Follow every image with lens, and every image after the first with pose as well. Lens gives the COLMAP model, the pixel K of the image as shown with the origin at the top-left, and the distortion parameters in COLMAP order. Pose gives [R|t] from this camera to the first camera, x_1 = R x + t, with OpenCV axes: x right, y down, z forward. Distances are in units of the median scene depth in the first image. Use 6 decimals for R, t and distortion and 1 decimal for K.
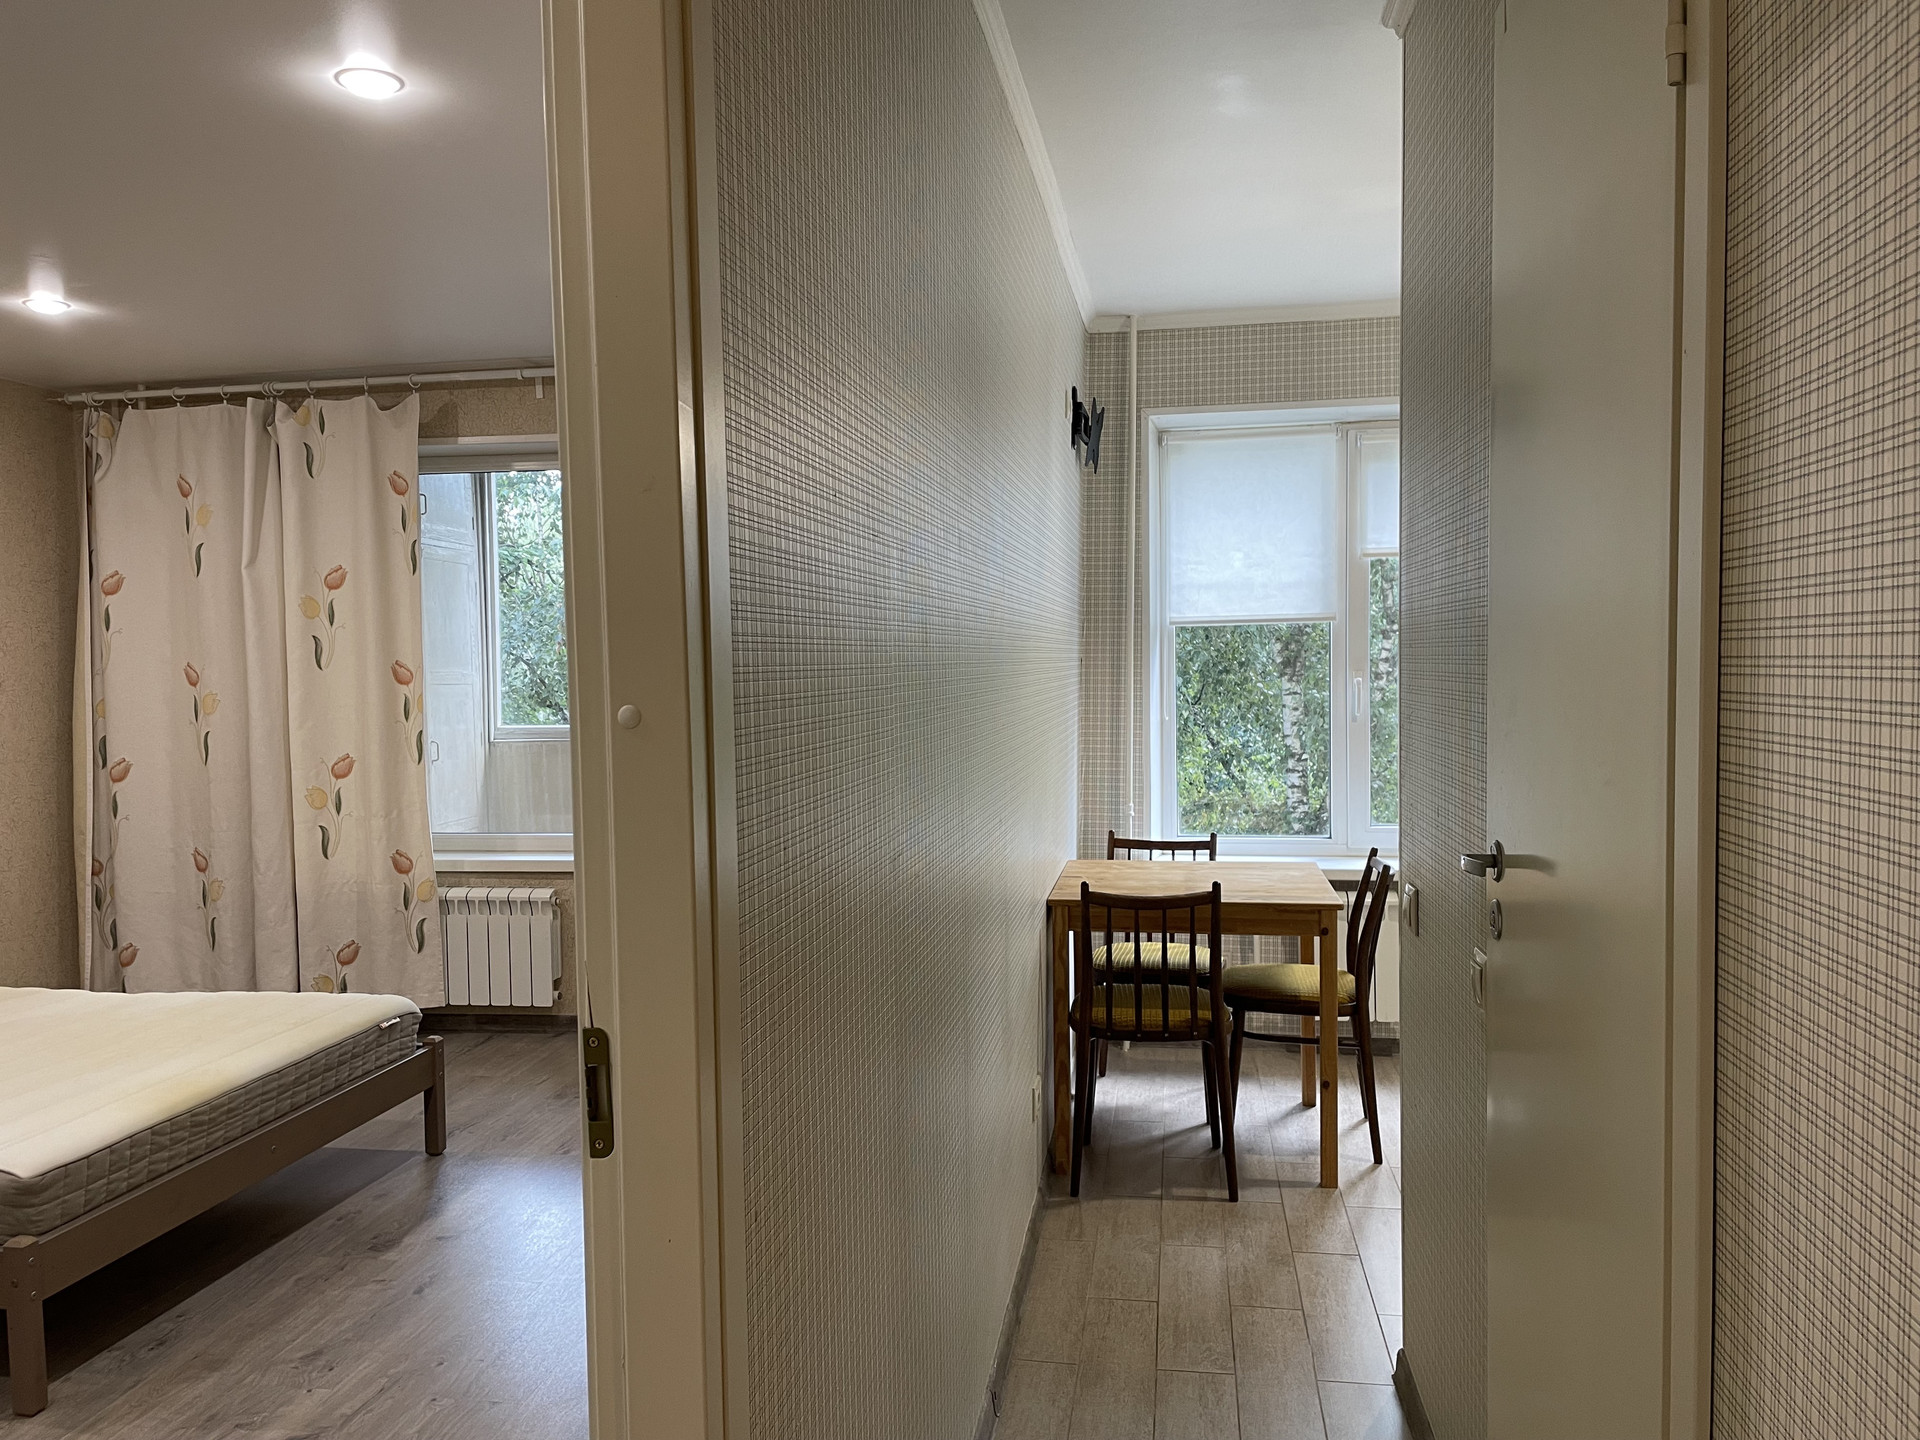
lens RADIAL K [[1457.0, 0, 958.3], [0, 1457.0, 716.9], [0, 0, 1]] dist [0.019638, -0.007729]
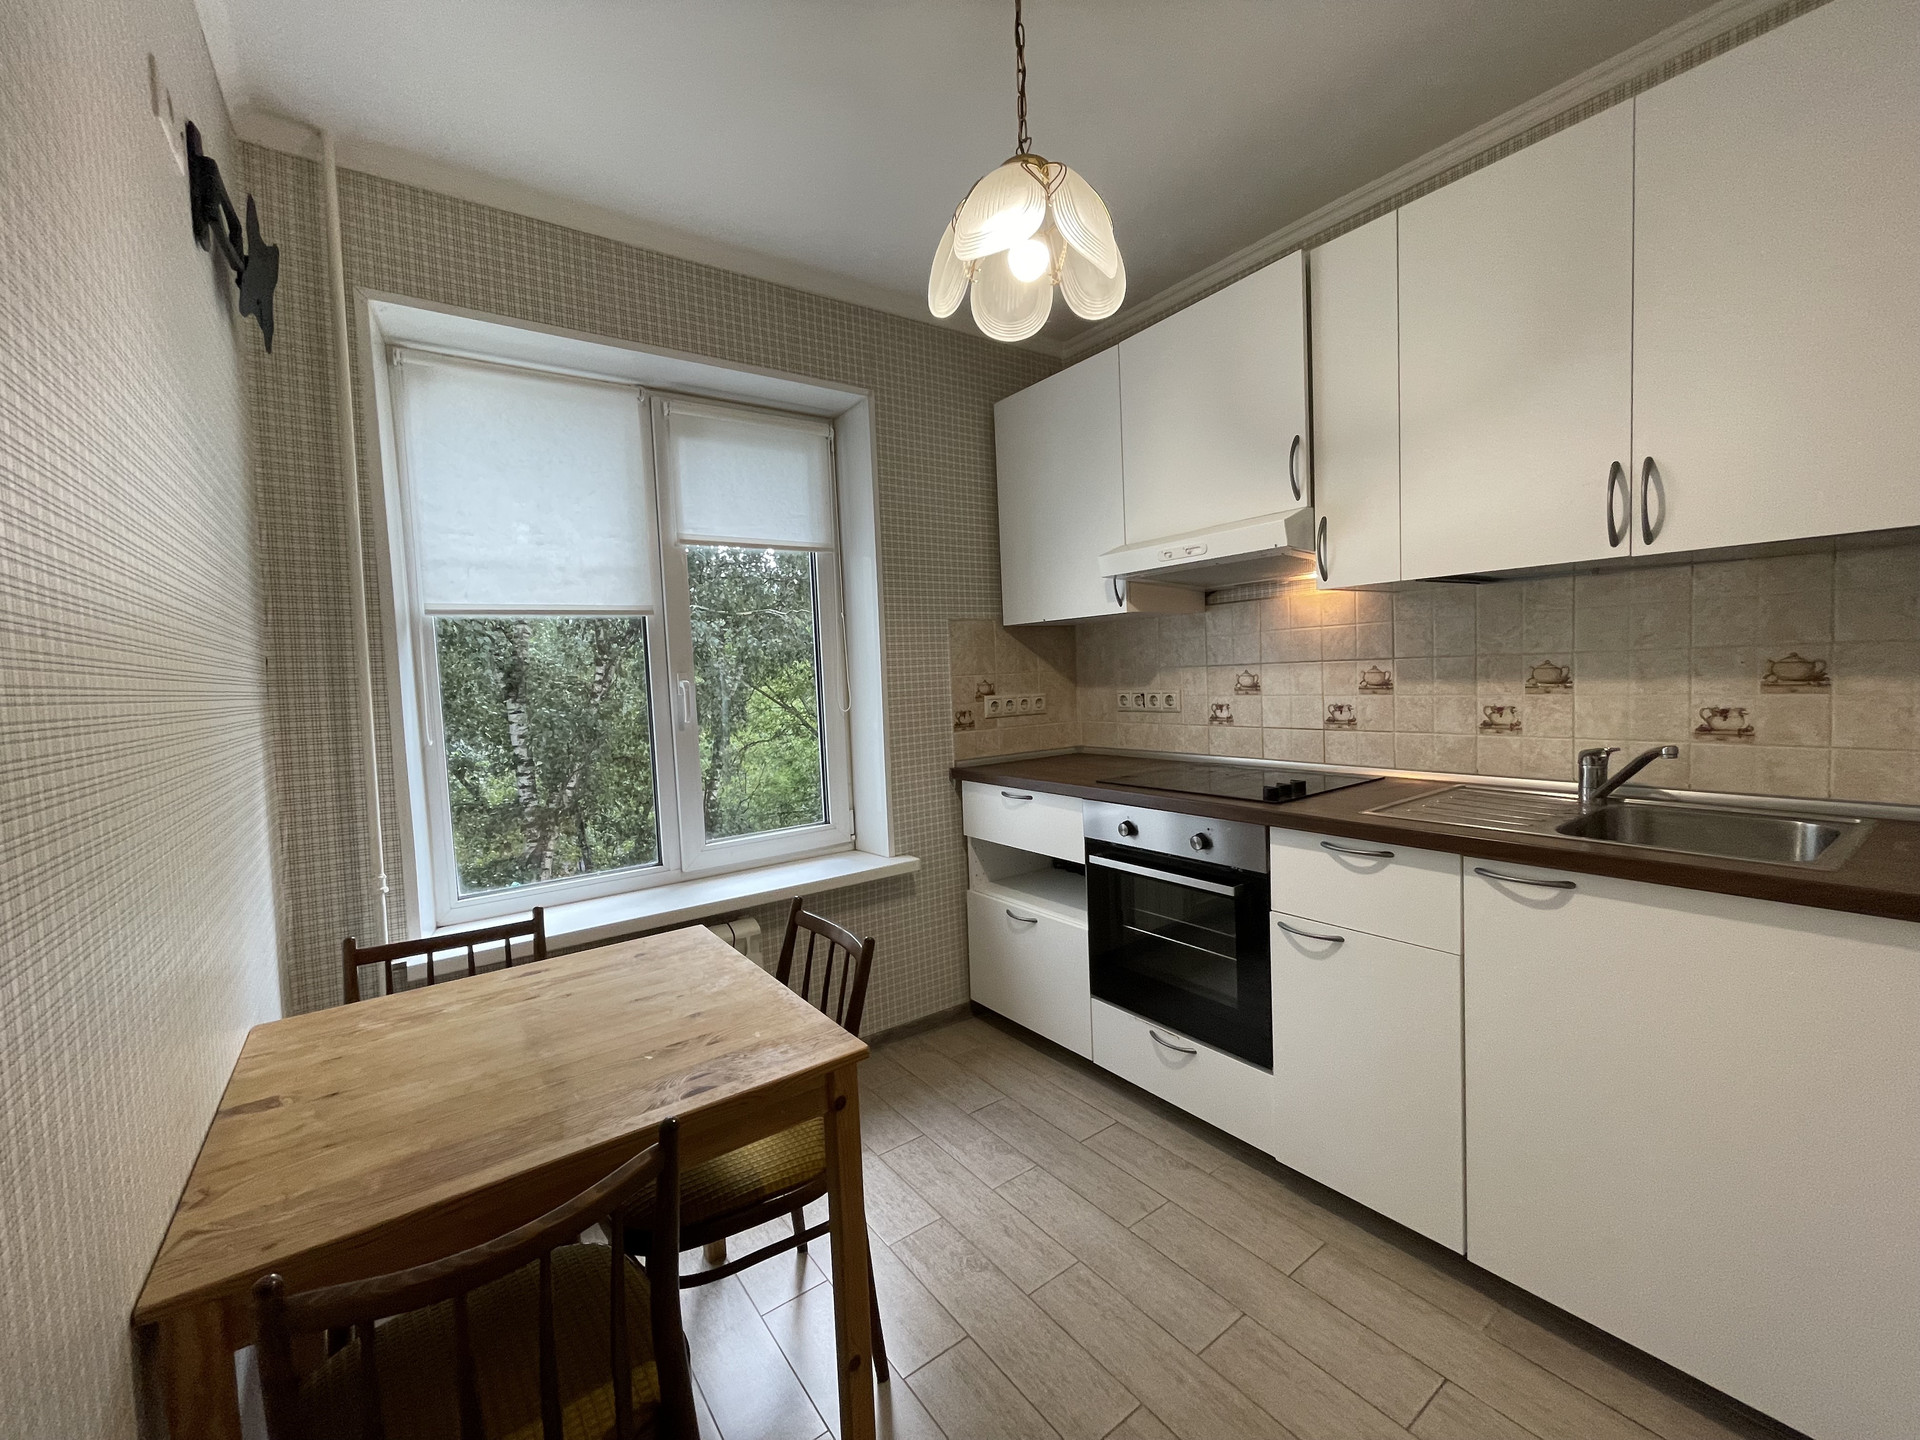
lens RADIAL K [[780.8, 0, 954.0], [0, 780.8, 718.0], [0, 0, 1]] dist [-0.001822, -0.000005]
pose [[0.711439, -0.059937, 0.700187, 0.057734], [0.063483, 0.997764, 0.020906, -0.003432], [-0.699875, 0.029577, 0.713653, 0.543765]]
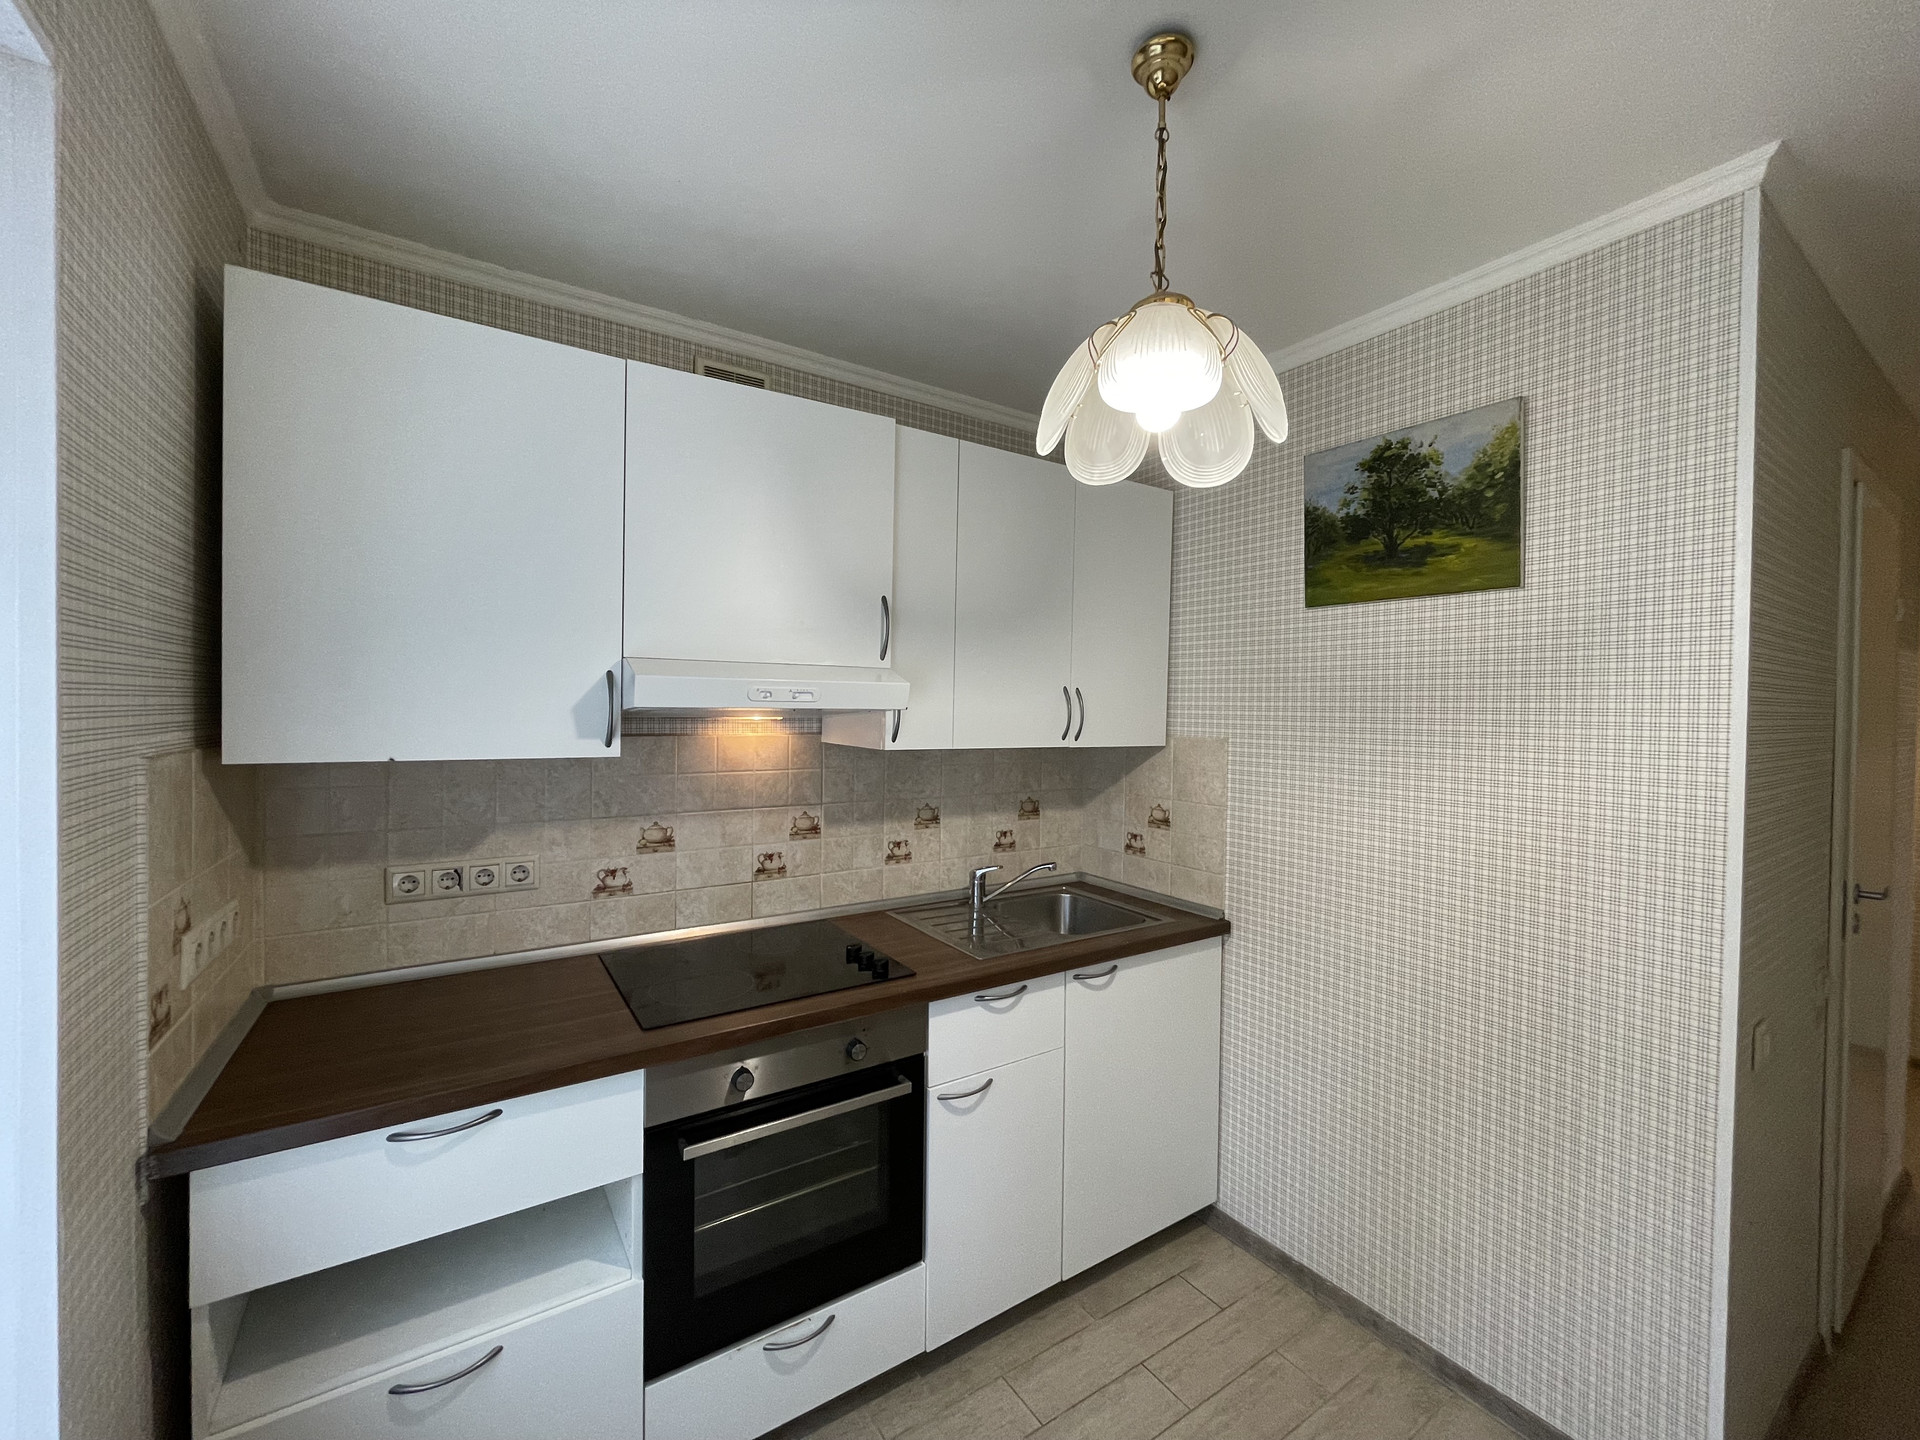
lens RADIAL K [[780.8, 0, 911.4], [0, 780.8, 720.9], [0, 0, 1]] dist [-0.001822, -0.000005]
pose [[-0.660747, -0.010887, 0.750530, 0.199697], [0.029069, 0.998774, 0.040079, -0.106226], [-0.750046, 0.048299, -0.659620, 1.096966]]
